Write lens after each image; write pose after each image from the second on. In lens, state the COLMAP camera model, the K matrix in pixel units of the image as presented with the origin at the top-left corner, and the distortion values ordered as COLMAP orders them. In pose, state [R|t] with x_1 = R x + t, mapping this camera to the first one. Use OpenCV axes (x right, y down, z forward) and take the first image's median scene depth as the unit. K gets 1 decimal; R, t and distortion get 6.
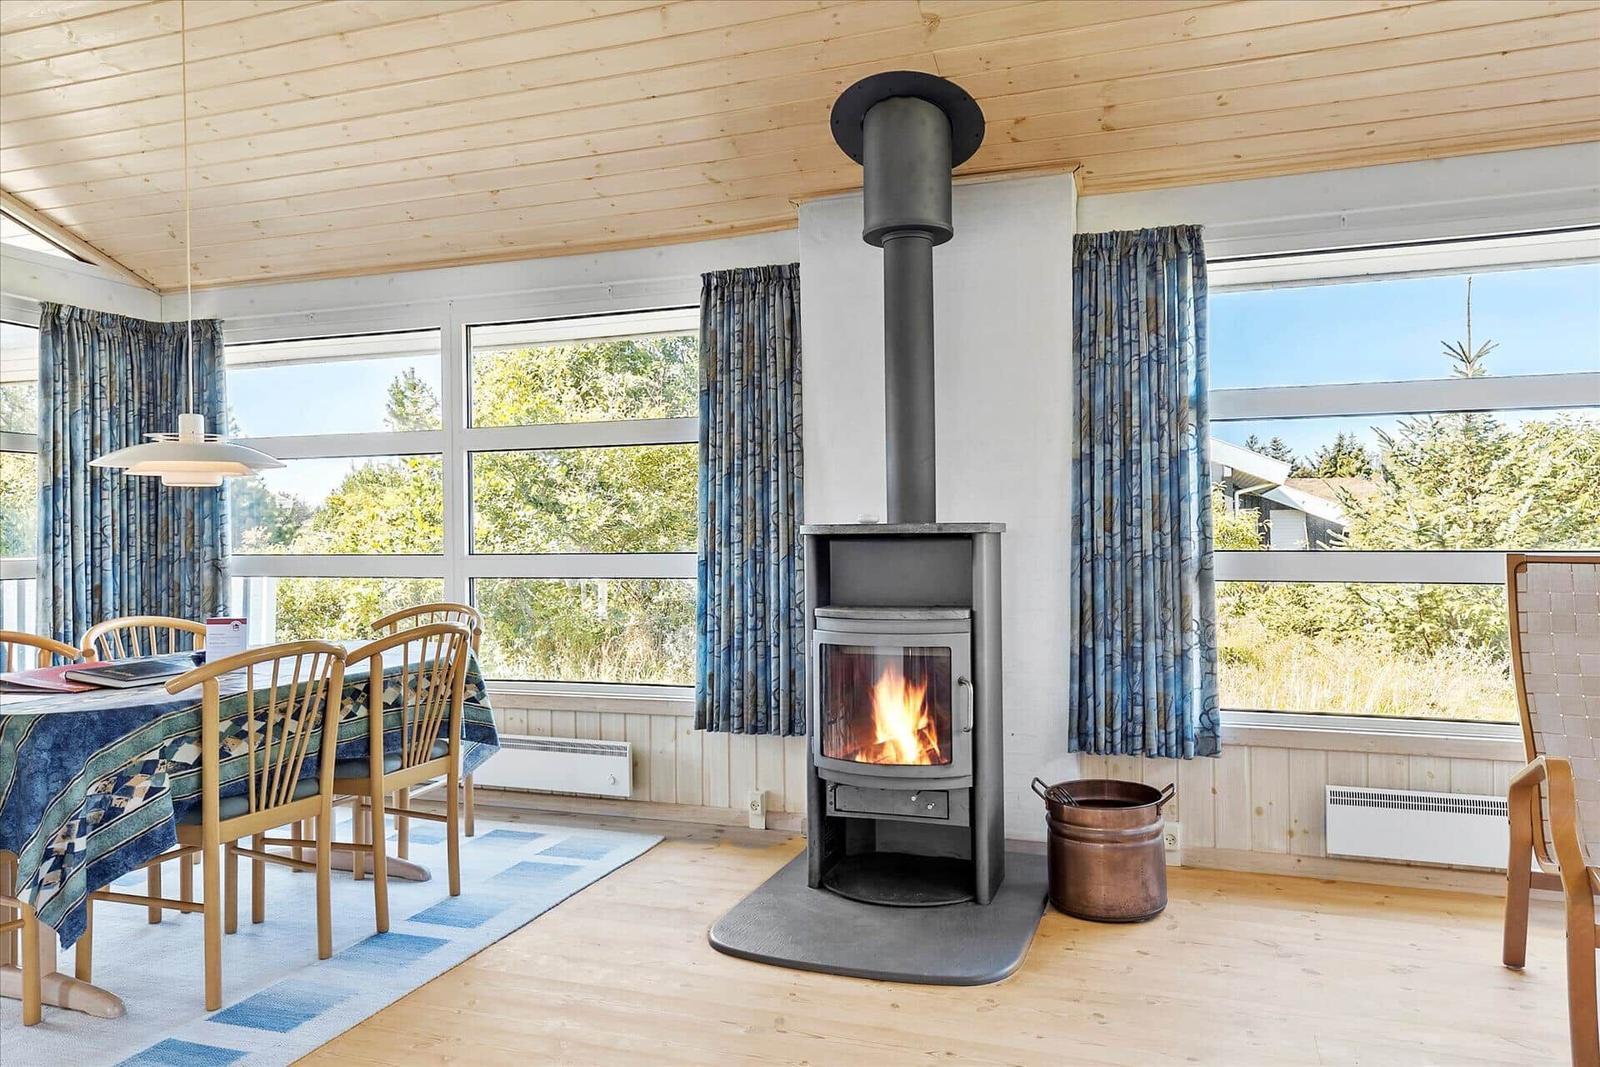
lens RADIAL K [[1063.3, 0, 788.9], [0, 1063.3, 523.4], [0, 0, 1]] dist [0.008851, -0.007946]
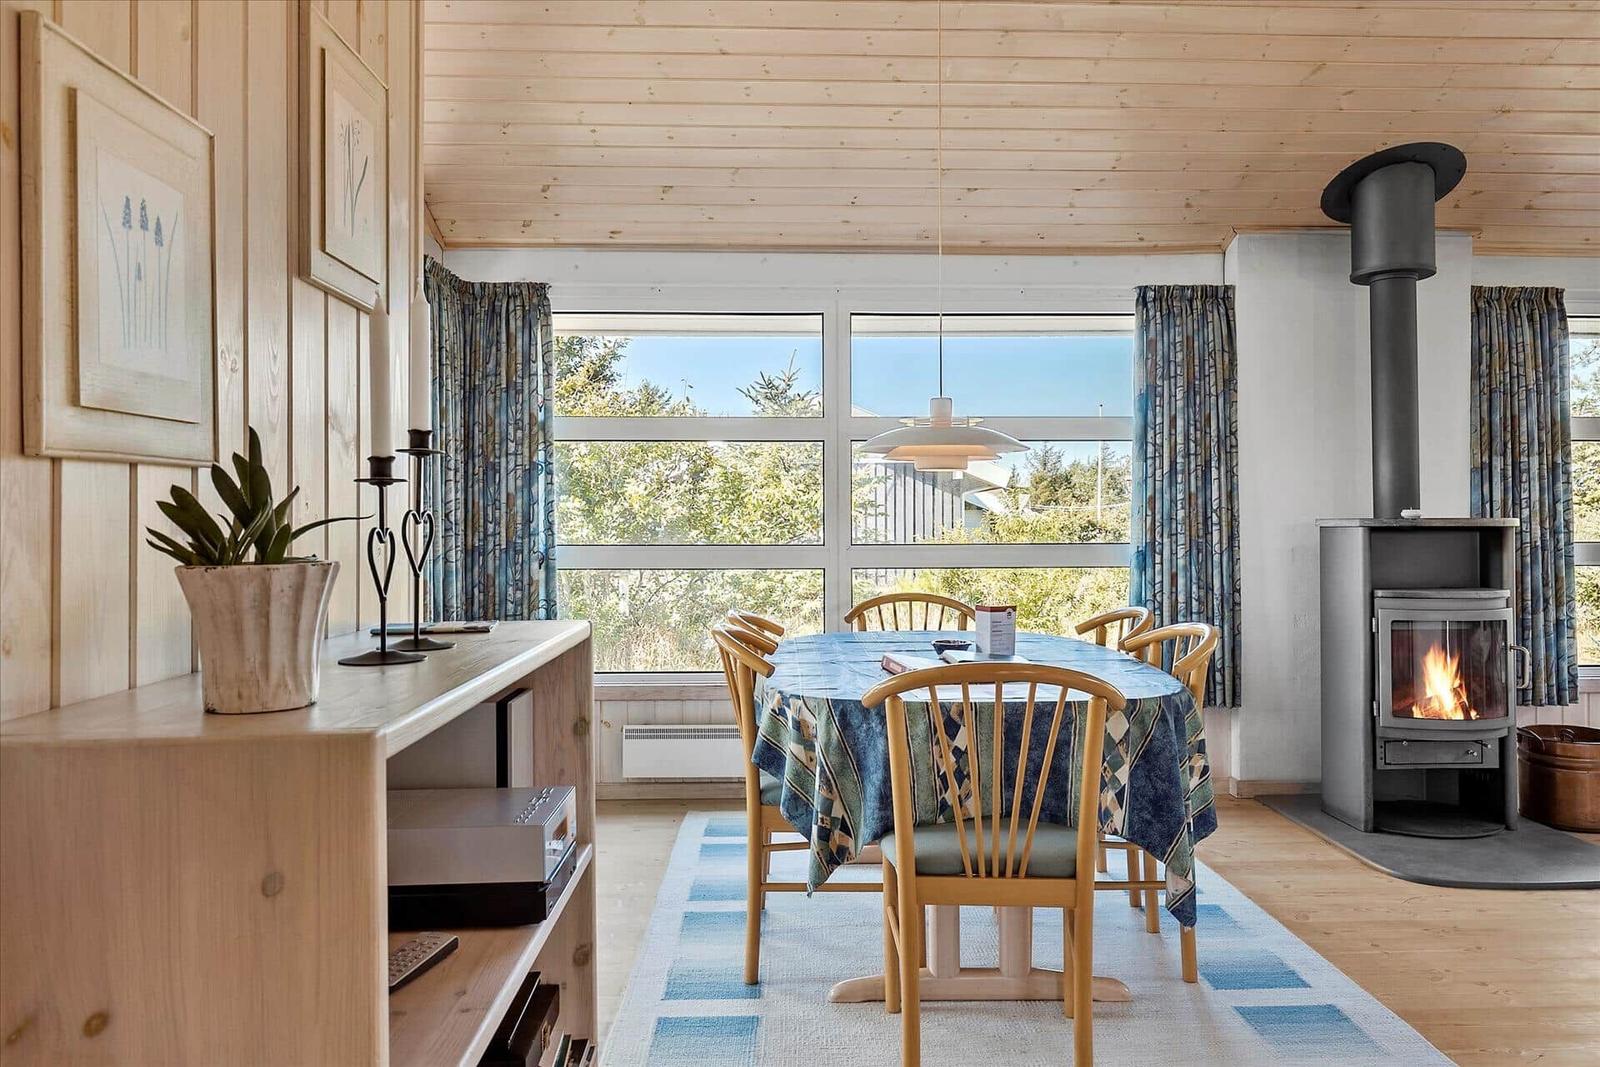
lens RADIAL K [[1063.3, 0, 837.9], [0, 1063.3, 503.4], [0, 0, 1]] dist [0.008851, -0.007946]
pose [[0.935504, 0.014928, 0.353001, -0.864280], [-0.010956, 0.999852, -0.013249, 0.005670], [-0.353147, 0.008527, 0.935529, 0.107108]]
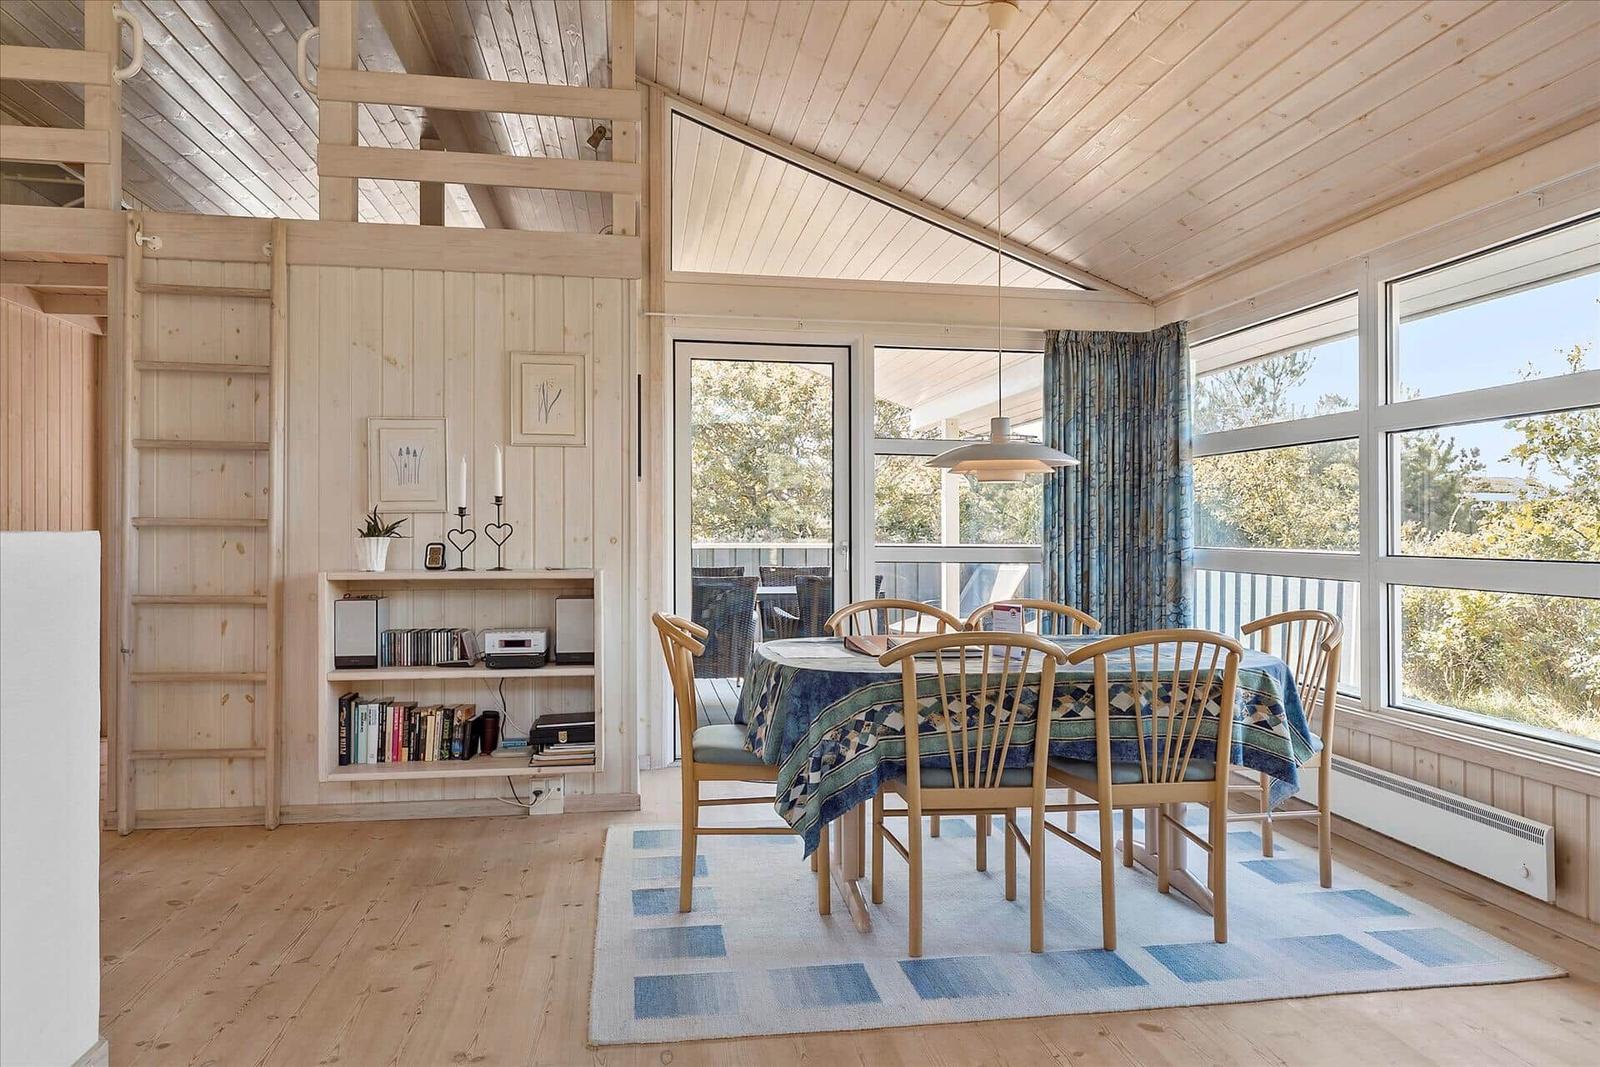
lens RADIAL K [[1063.3, 0, 839.6], [0, 1063.3, 509.5], [0, 0, 1]] dist [0.008851, -0.007946]
pose [[0.497398, -0.003791, -0.867514, 0.275693], [-0.001537, 0.999985, -0.005251, -0.002189], [0.867521, 0.003945, 0.497385, 0.271089]]
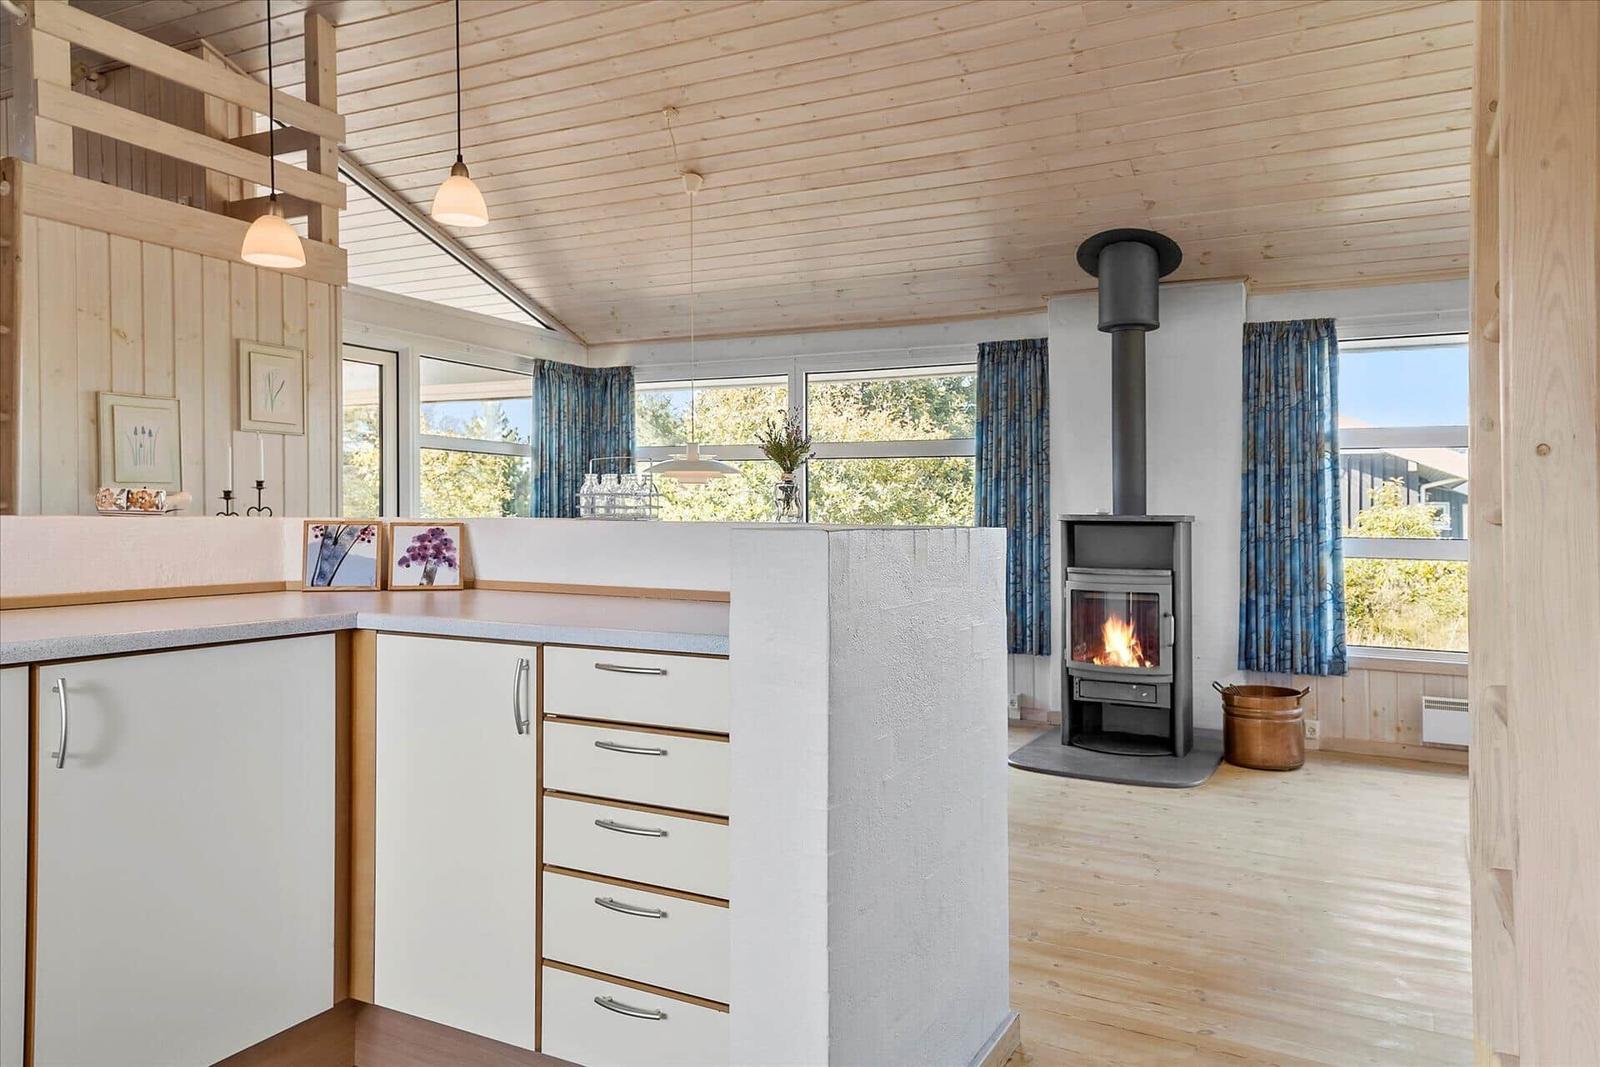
lens RADIAL K [[1063.3, 0, 759.3], [0, 1063.3, 470.5], [0, 0, 1]] dist [0.008851, -0.007946]
pose [[0.985128, 0.013273, -0.171307, -0.146164], [-0.018724, 0.999367, -0.030244, -0.006869], [0.170797, 0.033002, 0.984753, -0.592532]]
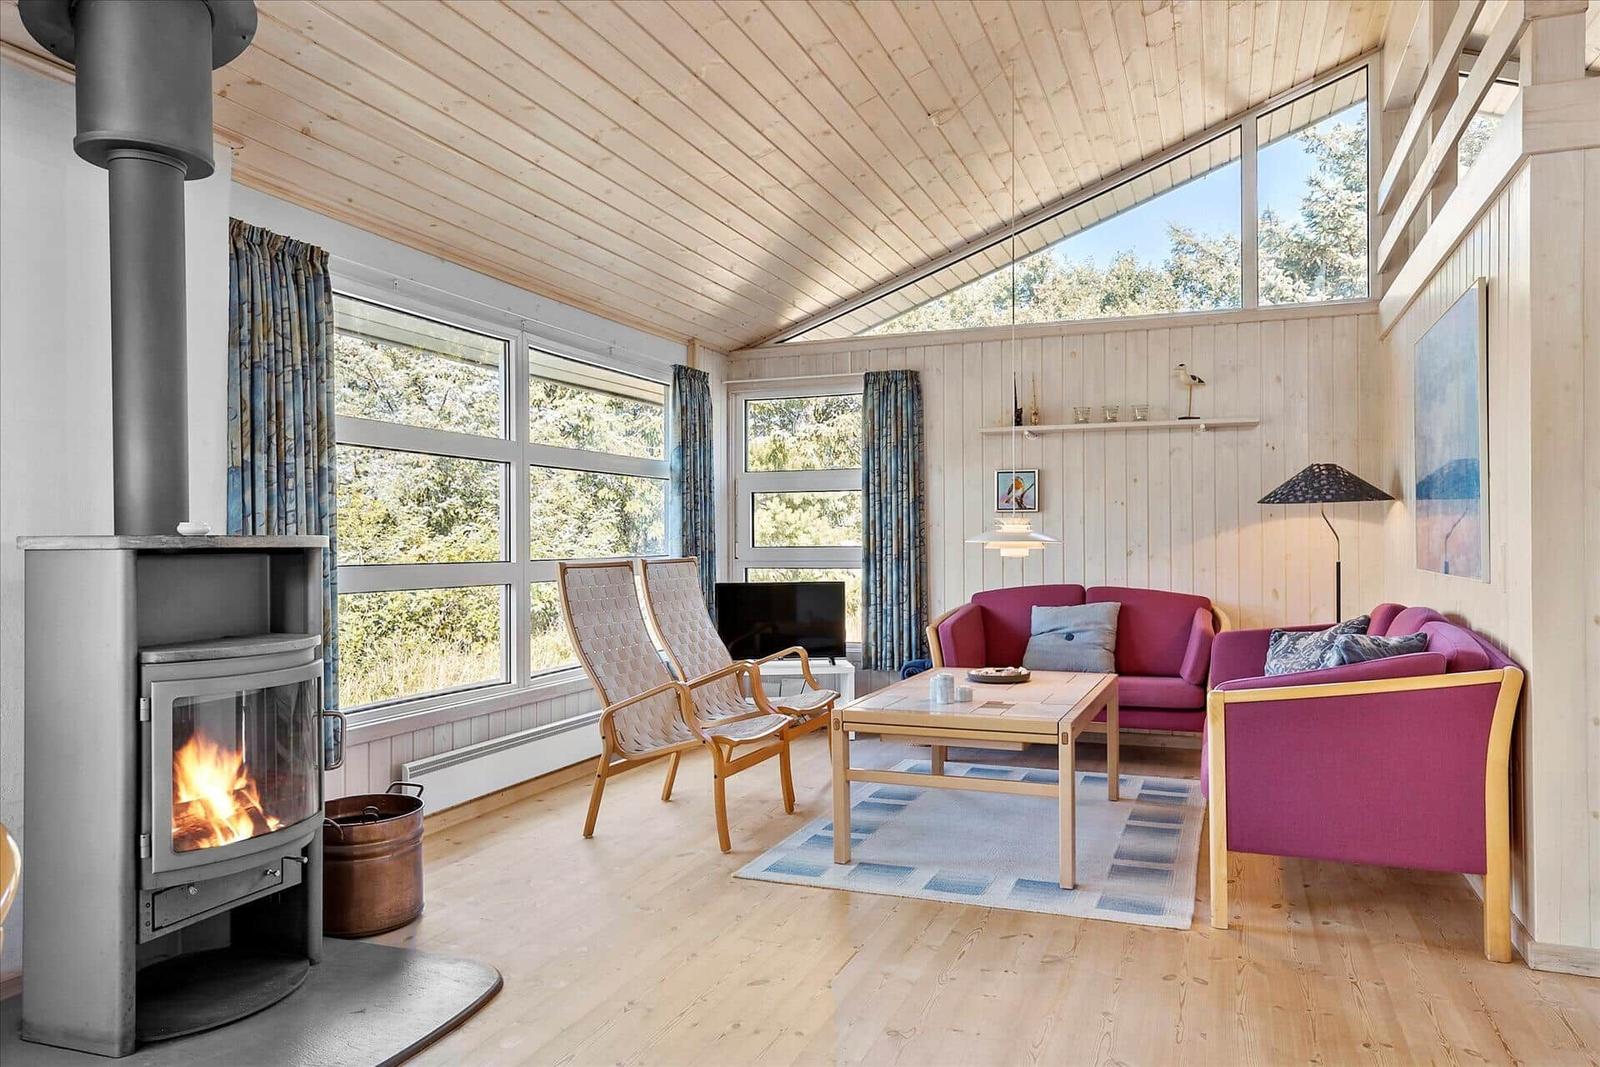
lens RADIAL K [[1063.3, 0, 793.6], [0, 1063.3, 537.9], [0, 0, 1]] dist [0.008851, -0.007946]
pose [[0.036107, 0.013850, 0.999252, -0.617255], [-0.004231, 0.999897, -0.013706, 0.009966], [-0.999339, -0.003733, 0.036162, 0.499063]]
